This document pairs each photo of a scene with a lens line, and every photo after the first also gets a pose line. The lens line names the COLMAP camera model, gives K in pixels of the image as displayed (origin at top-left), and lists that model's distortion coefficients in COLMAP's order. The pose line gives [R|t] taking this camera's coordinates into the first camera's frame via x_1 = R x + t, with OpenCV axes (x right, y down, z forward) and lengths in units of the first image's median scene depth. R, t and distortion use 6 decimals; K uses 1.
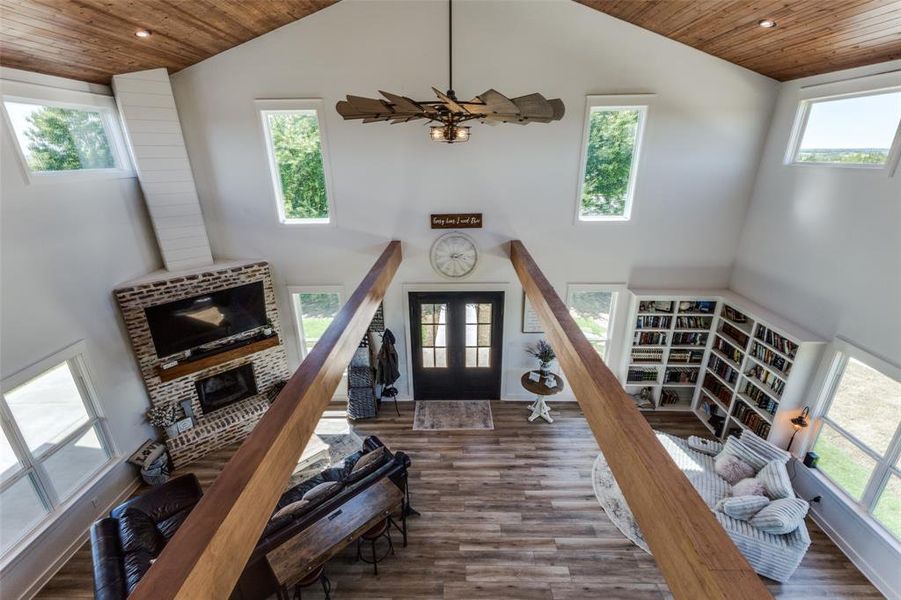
lens RADIAL K [[383.4, 0, 452.0], [0, 383.4, 298.7], [0, 0, 1]] dist [0.004766, -0.001833]
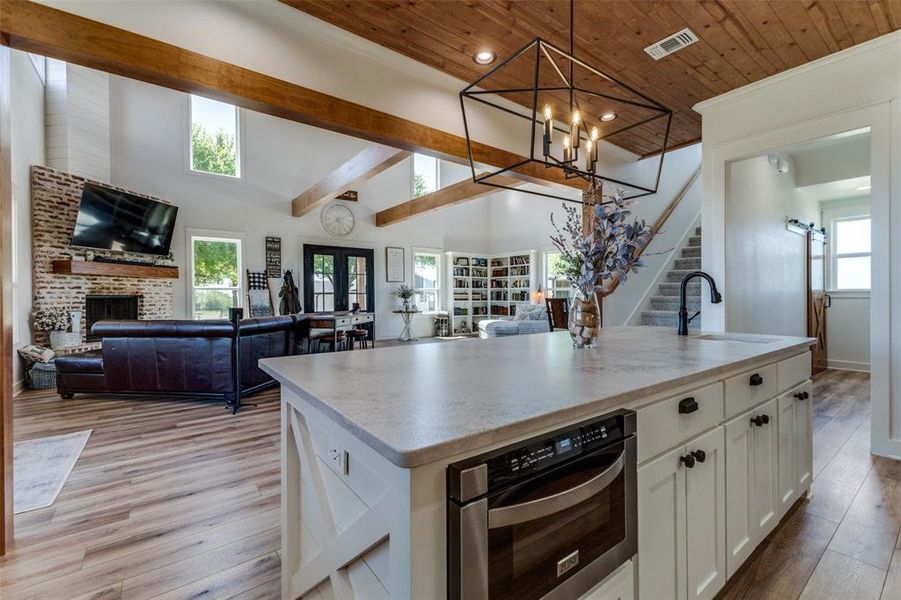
lens RADIAL K [[383.4, 0, 453.0], [0, 383.4, 297.9], [0, 0, 1]] dist [0.004766, -0.001833]
pose [[0.788260, 0.001747, 0.615340, -0.535944], [0.215736, 0.935739, -0.279018, 0.646483], [-0.576285, 0.352690, 0.737228, -0.154632]]
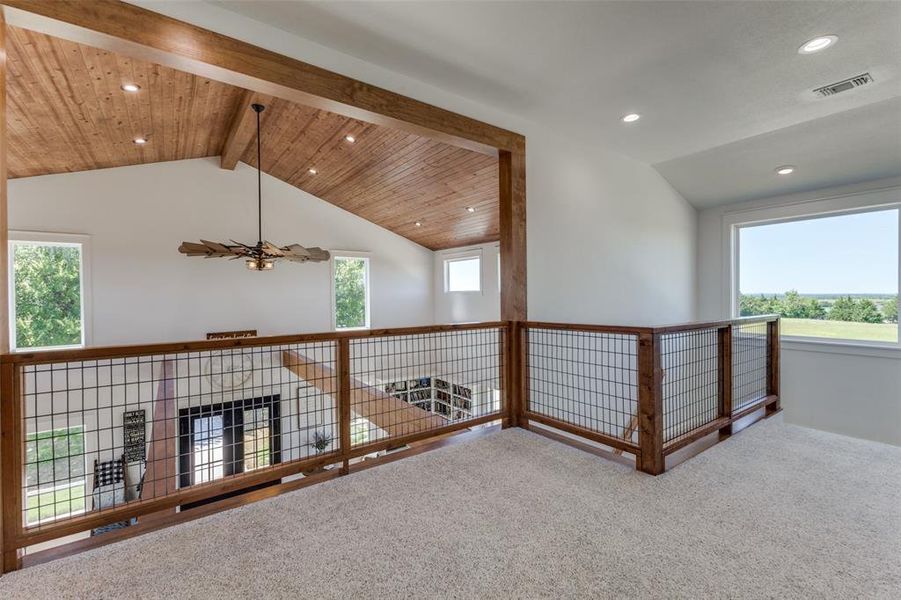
lens RADIAL K [[383.4, 0, 451.1], [0, 383.4, 299.7], [0, 0, 1]] dist [0.004766, -0.001833]
pose [[0.800033, -0.004685, 0.599937, -0.157733], [0.213057, 0.937010, -0.276800, 0.157791], [-0.560850, 0.349270, 0.750638, -0.298535]]
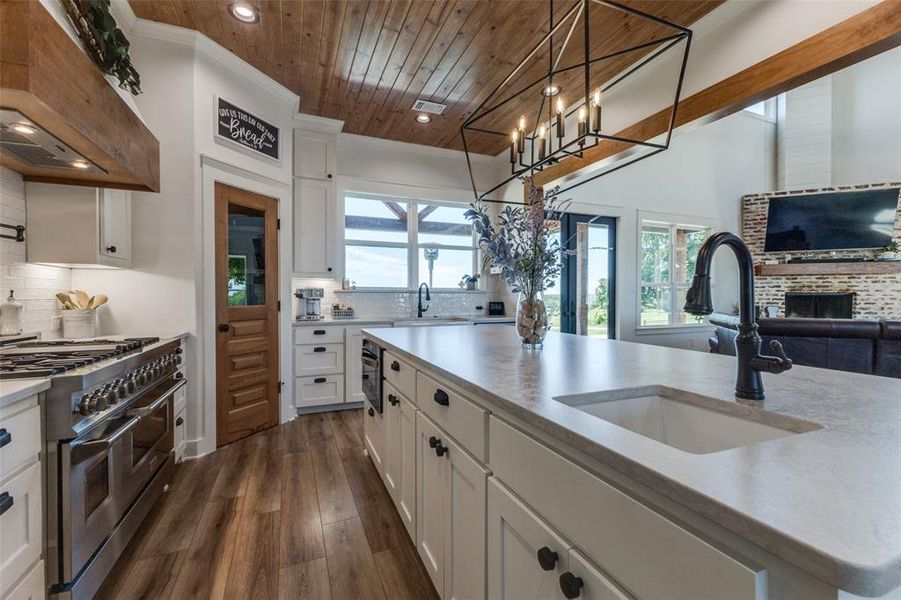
lens RADIAL K [[383.4, 0, 454.9], [0, 383.4, 299.1], [0, 0, 1]] dist [0.004766, -0.001833]
pose [[0.383846, 0.014893, -0.923277, -0.053980], [-0.332403, 0.935068, -0.123111, 0.643627], [0.861493, 0.354156, 0.363873, -0.137744]]
